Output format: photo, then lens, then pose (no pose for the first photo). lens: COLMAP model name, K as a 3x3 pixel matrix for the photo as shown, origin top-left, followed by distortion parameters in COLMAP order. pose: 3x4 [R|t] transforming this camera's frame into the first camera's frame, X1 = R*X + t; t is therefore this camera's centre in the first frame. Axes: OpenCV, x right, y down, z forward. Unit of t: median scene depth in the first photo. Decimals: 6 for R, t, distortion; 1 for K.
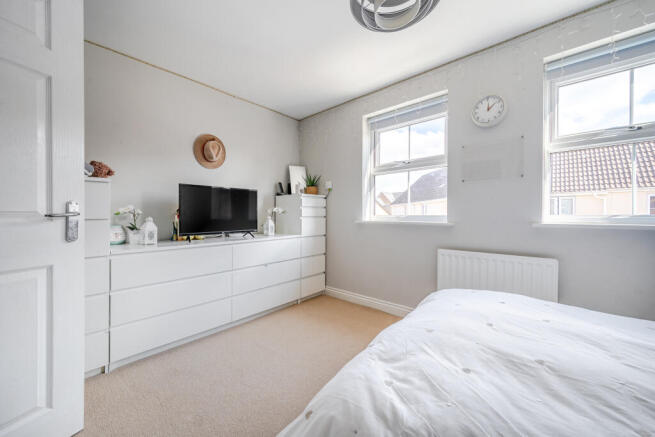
lens RADIAL K [[245.2, 0, 326.6], [0, 245.2, 217.9], [0, 0, 1]] dist [0.000737, 0.000094]
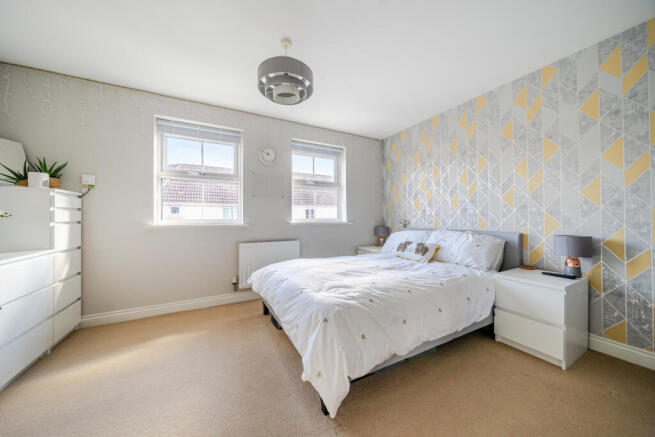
lens RADIAL K [[227.4, 0, 324.2], [0, 227.4, 218.5], [0, 0, 1]] dist [-0.002676, 0.000029]
pose [[0.338592, -0.004110, 0.940924, -0.442744], [0.015876, 0.999873, -0.001345, -0.003533], [-0.940799, 0.015393, 0.338614, 0.094610]]
